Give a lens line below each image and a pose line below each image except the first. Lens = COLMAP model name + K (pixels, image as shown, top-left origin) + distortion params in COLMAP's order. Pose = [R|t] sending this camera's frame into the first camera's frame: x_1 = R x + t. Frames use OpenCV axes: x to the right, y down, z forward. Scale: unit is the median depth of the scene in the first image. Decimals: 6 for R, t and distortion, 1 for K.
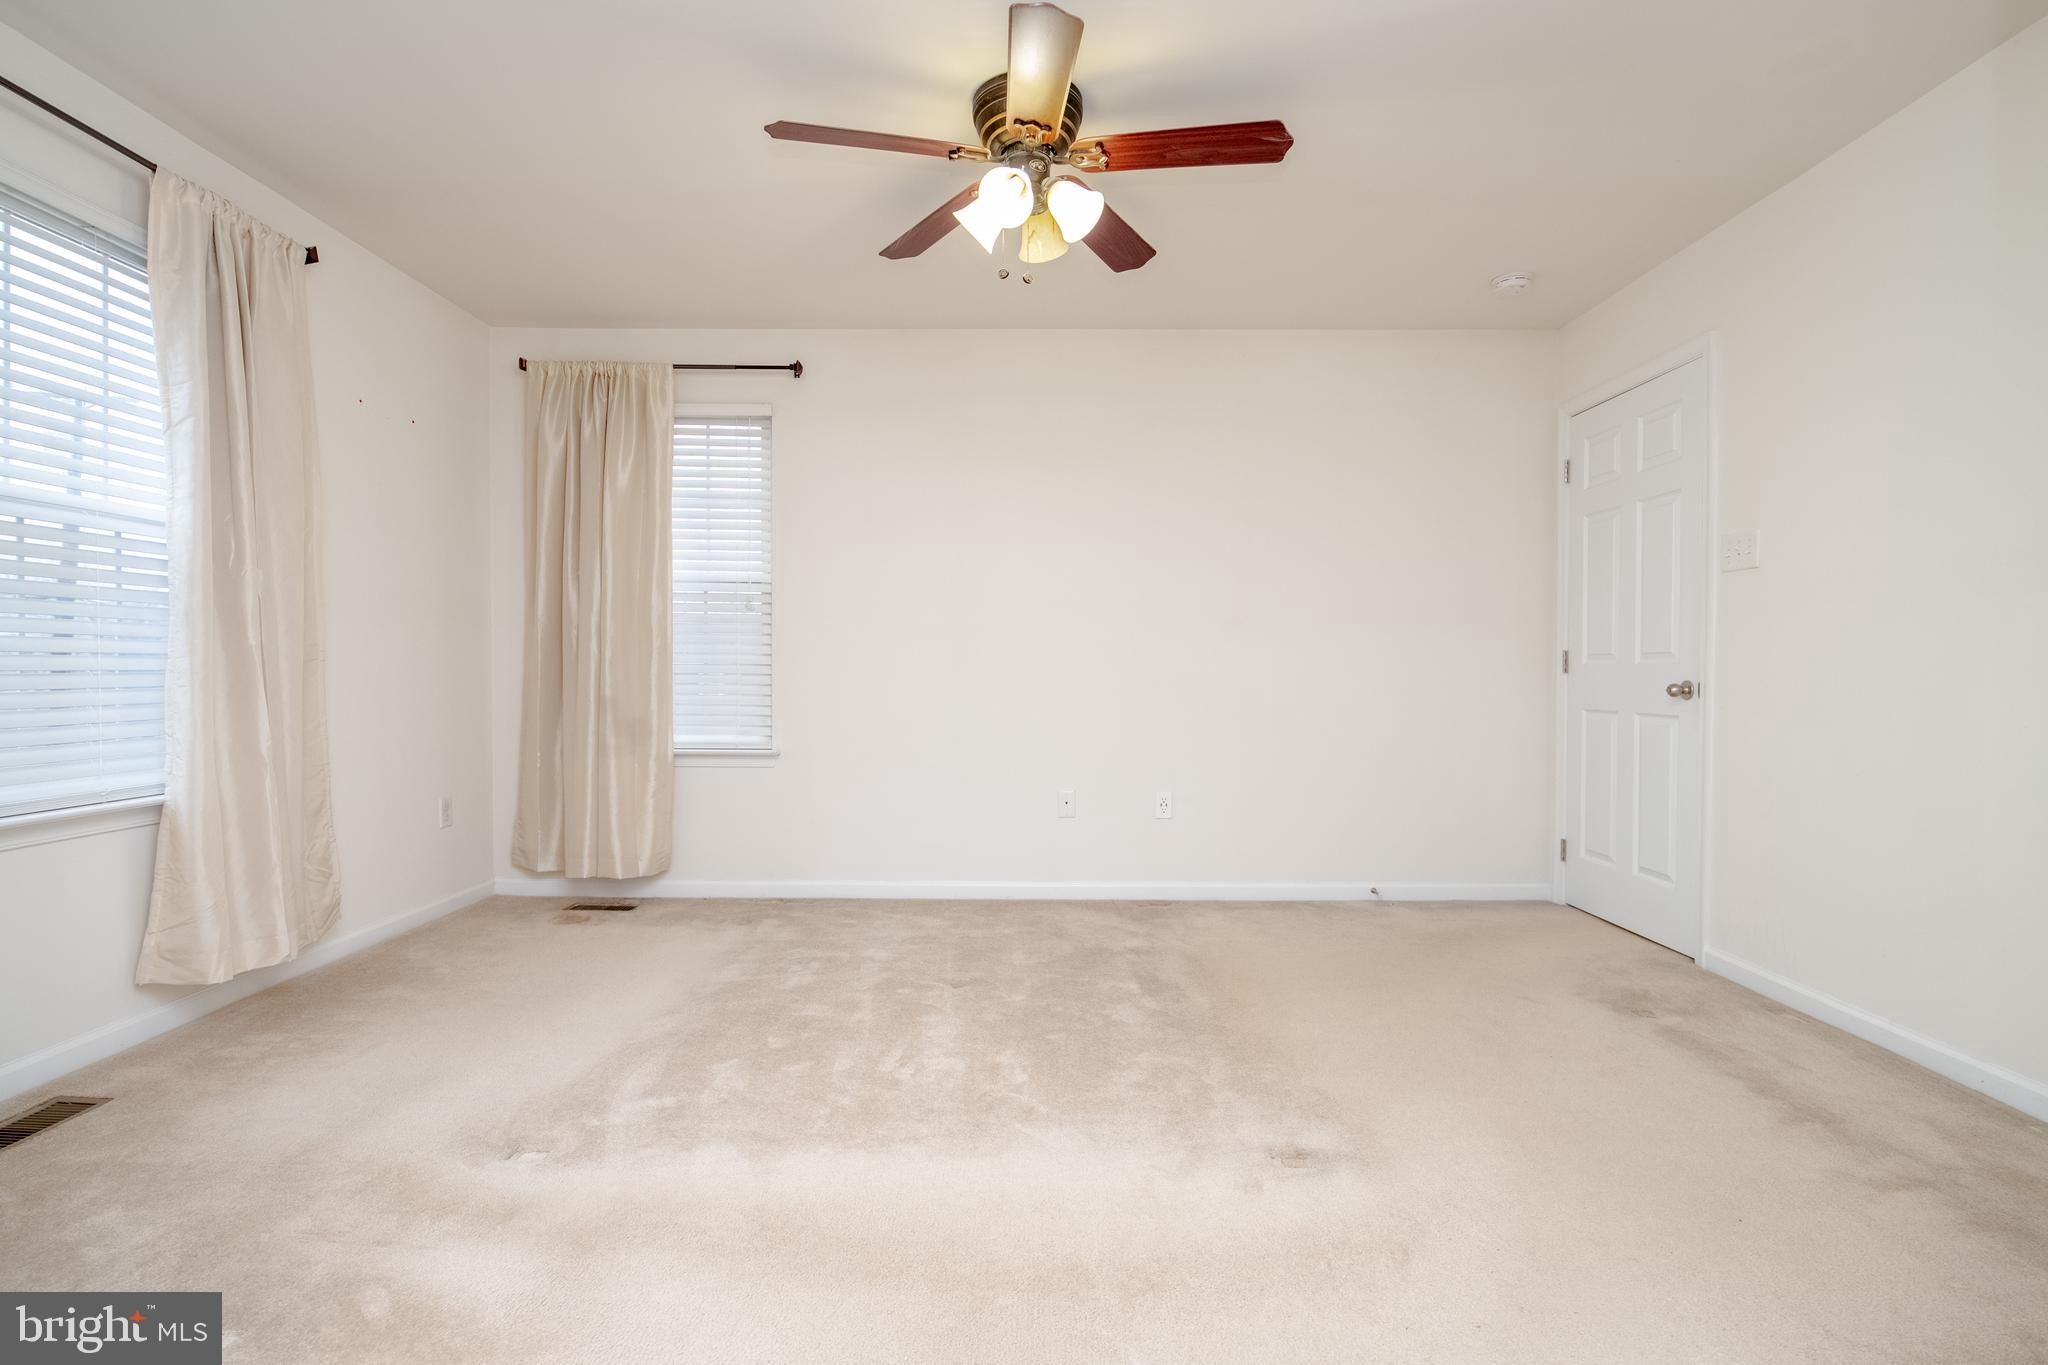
lens RADIAL K [[929.1, 0, 1024.0], [0, 929.1, 682.5], [0, 0, 1]] dist [0.000904, -0.000120]
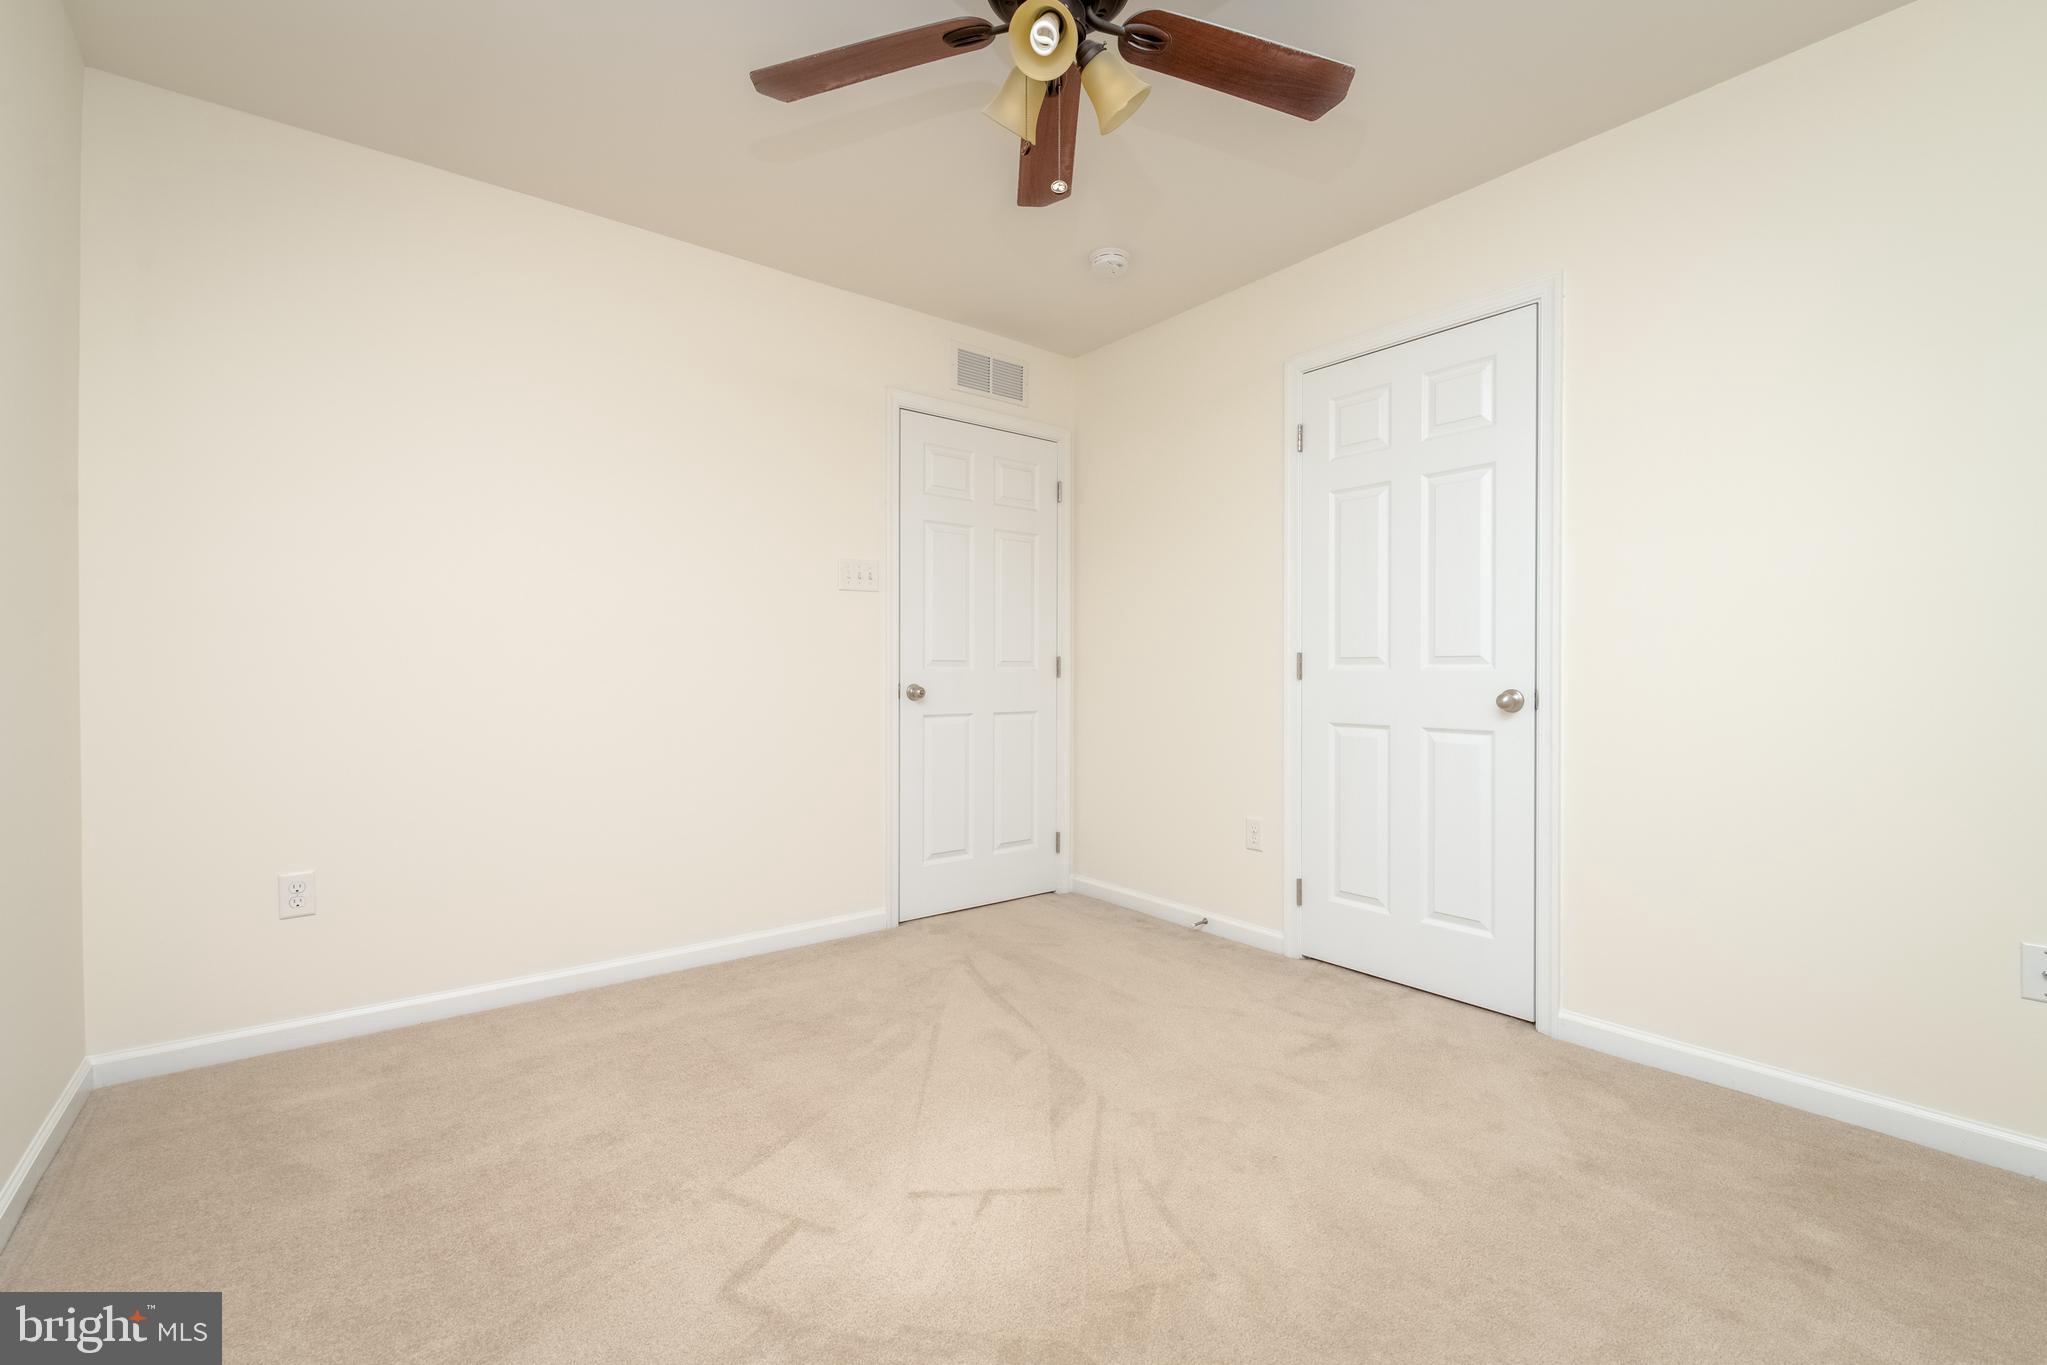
lens RADIAL K [[871.8, 0, 1023.5], [0, 871.8, 682.5], [0, 0, 1]] dist [0.000349, 0.000071]
pose [[0.807914, -0.000698, 0.589300, -0.086177], [0.004252, 0.999980, -0.004644, -0.004980], [-0.589285, 0.006258, 0.807901, 0.521196]]
